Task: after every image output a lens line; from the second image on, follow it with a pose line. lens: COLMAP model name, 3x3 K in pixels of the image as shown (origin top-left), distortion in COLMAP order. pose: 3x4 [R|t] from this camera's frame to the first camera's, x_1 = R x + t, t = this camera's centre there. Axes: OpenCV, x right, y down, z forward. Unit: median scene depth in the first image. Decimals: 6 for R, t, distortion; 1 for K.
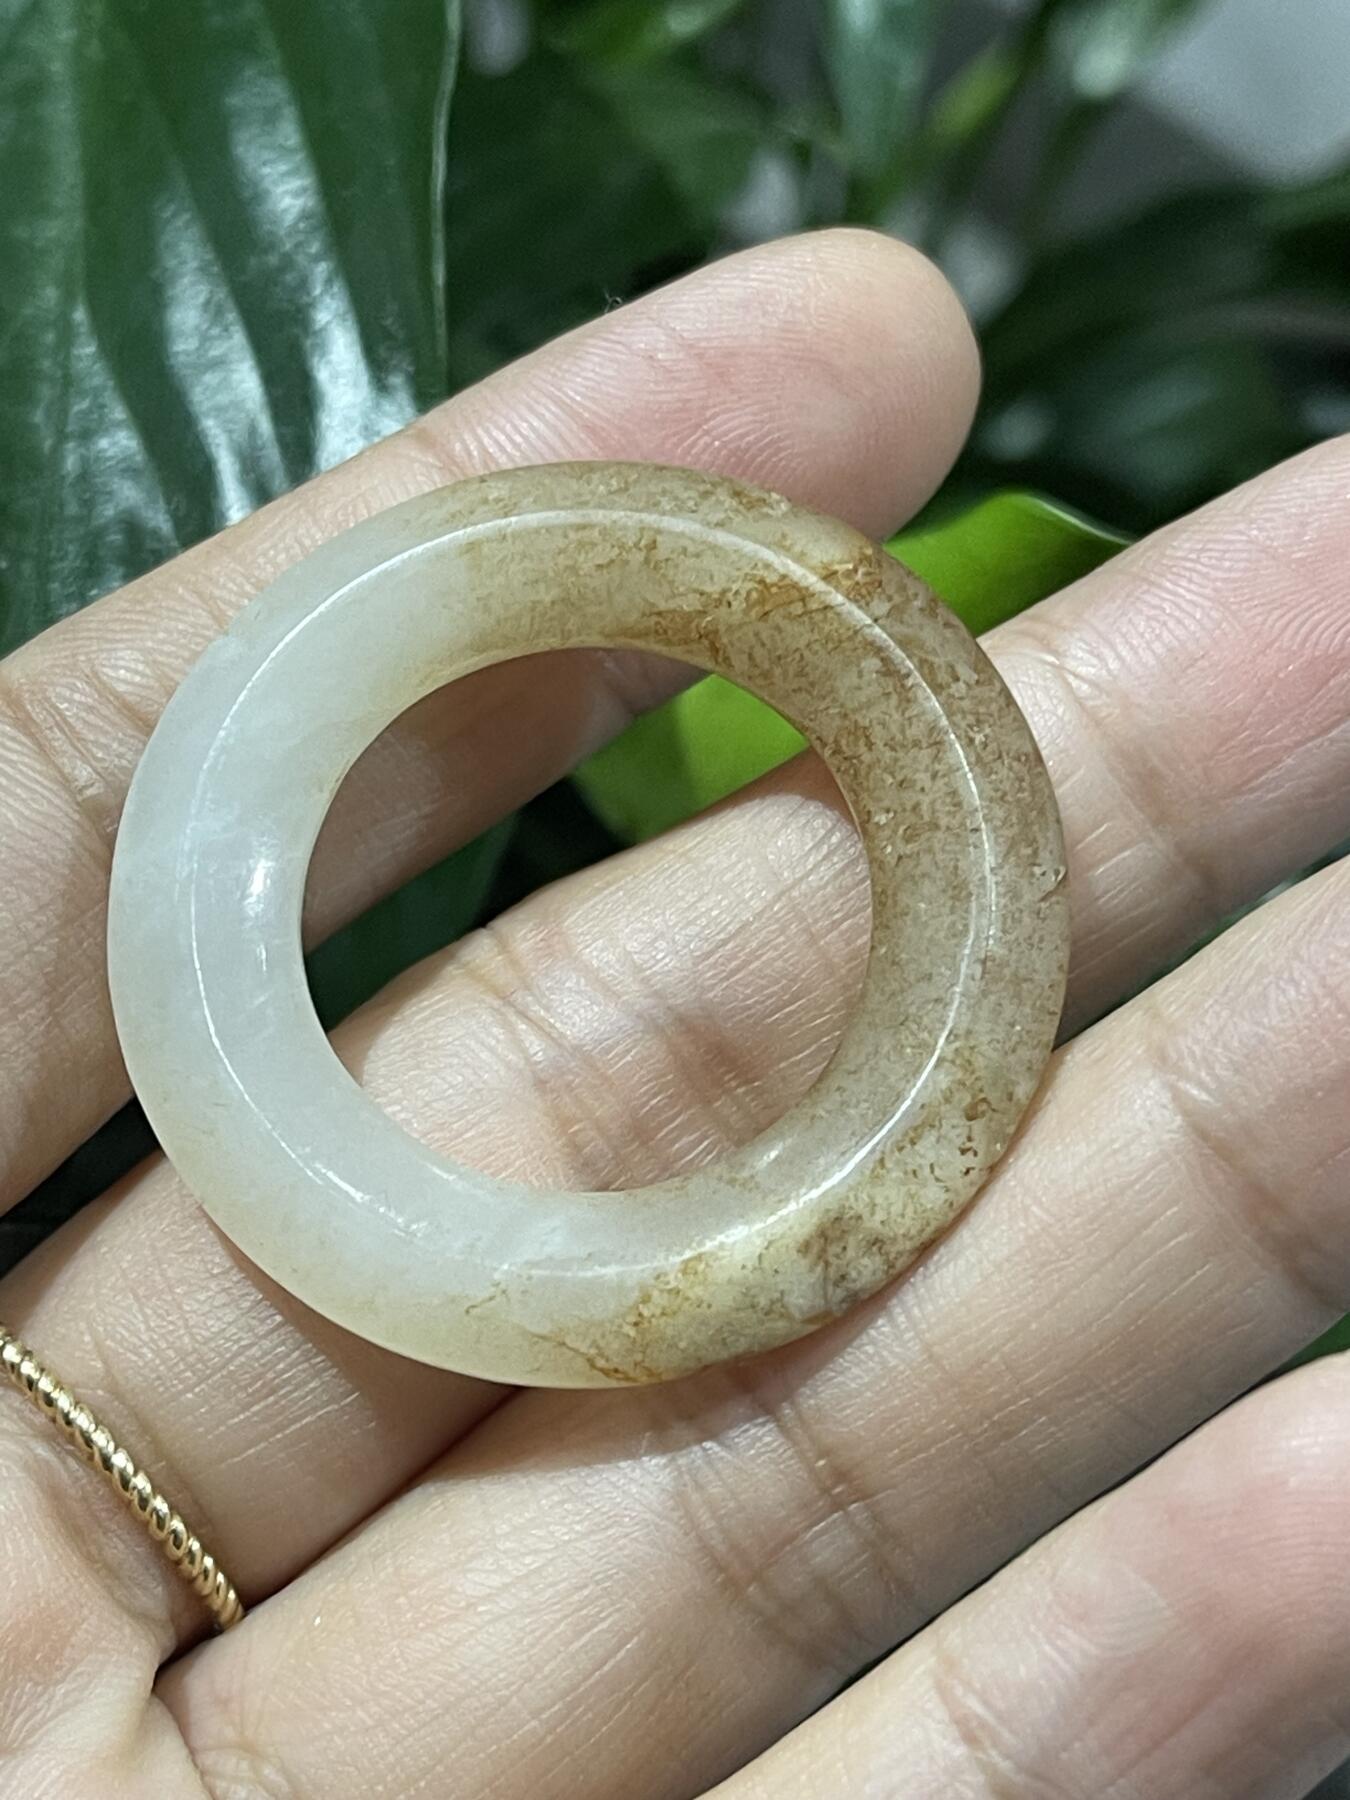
lens RADIAL K [[3701.3, 0, 675.0], [0, 3701.3, 900.0], [0, 0, 1]] dist [0.086908, 0.123206]
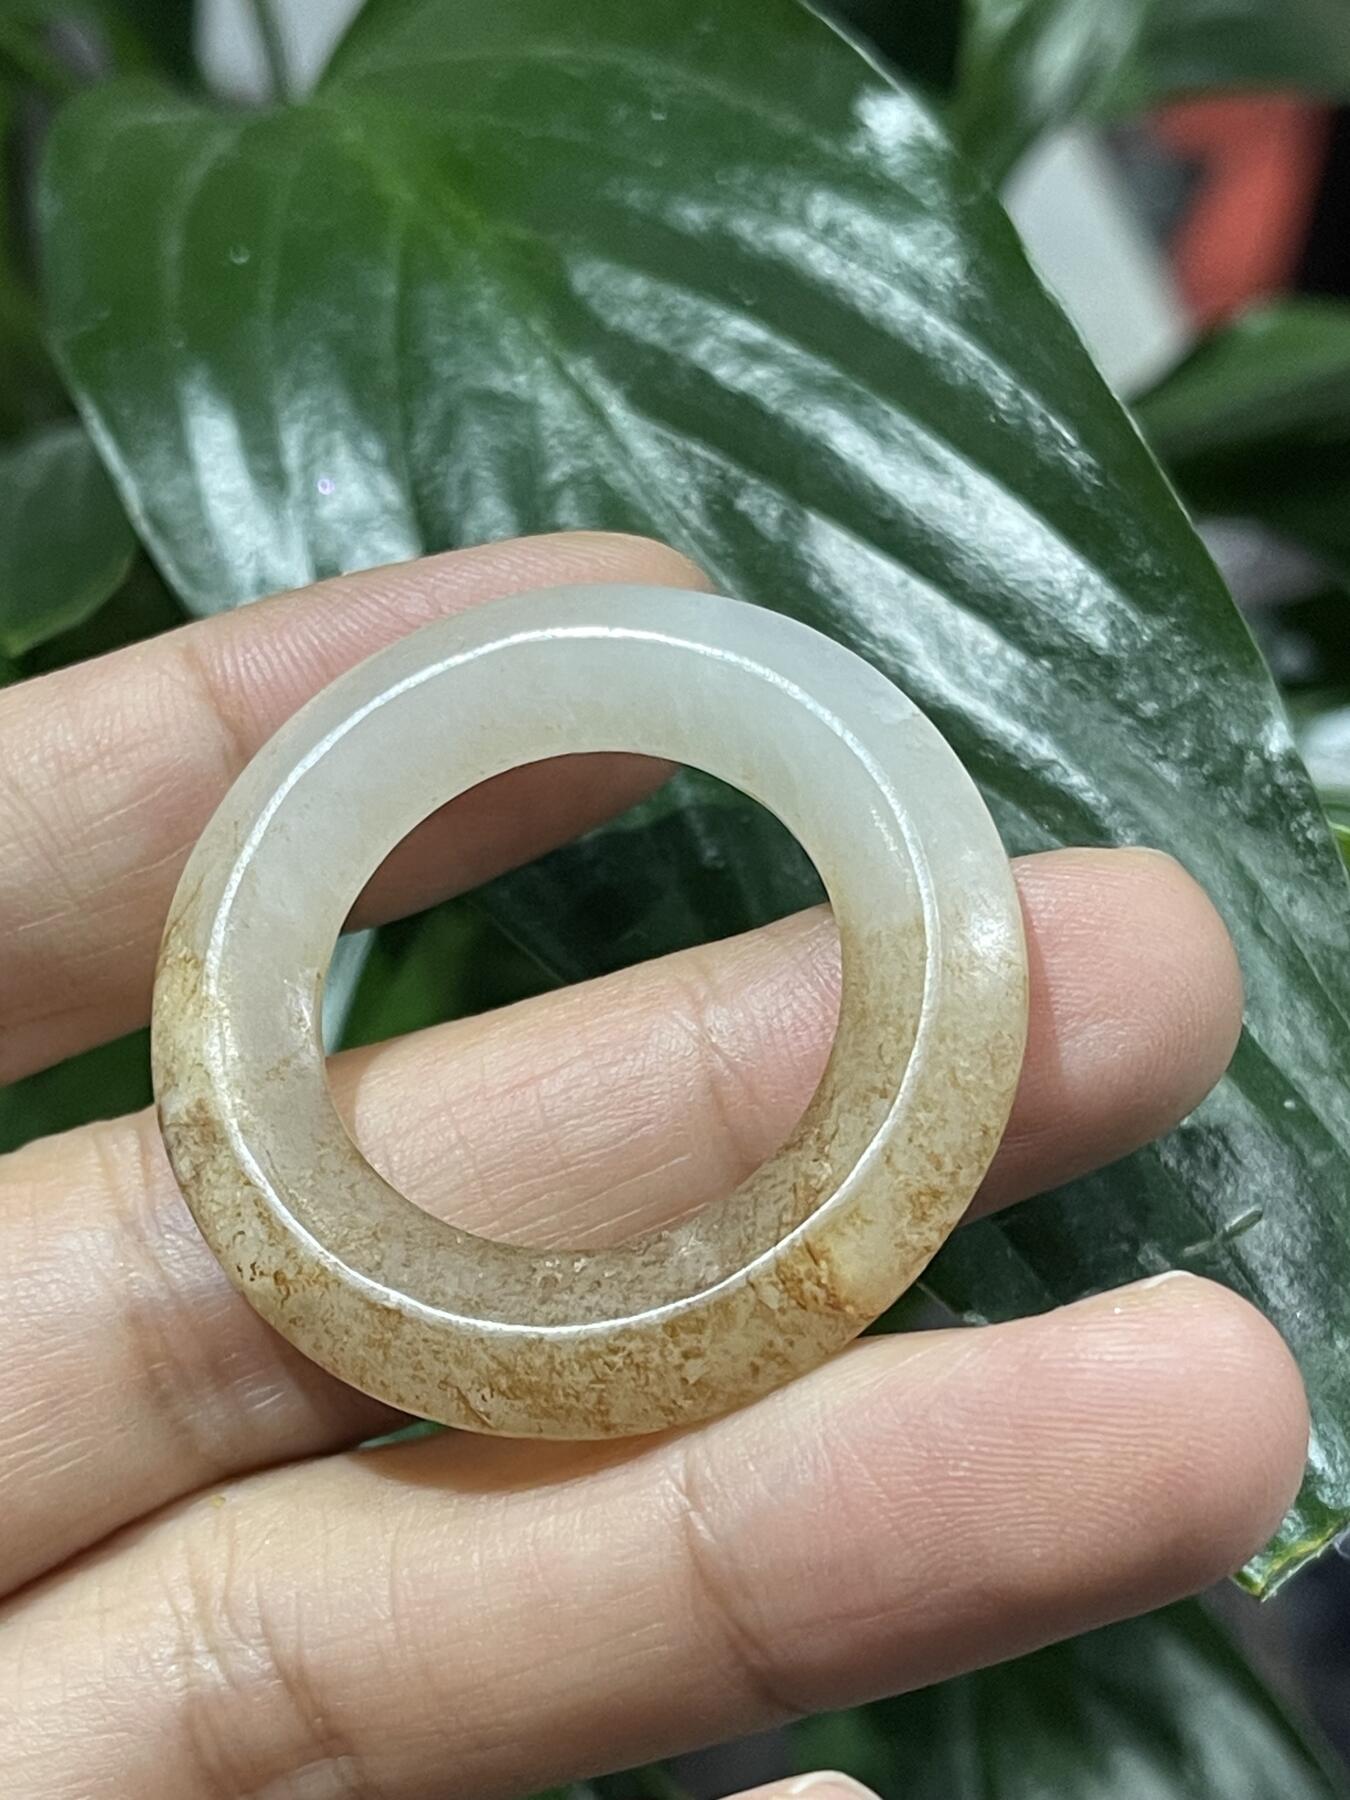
lens RADIAL K [[3701.3, 0, 675.0], [0, 3701.3, 900.0], [0, 0, 1]] dist [0.086908, 0.123206]
pose [[-0.230562, 0.938039, -0.258697, 0.225044], [-0.851999, -0.066186, 0.519344, -0.584147], [0.470042, 0.340151, 0.814468, 0.128533]]
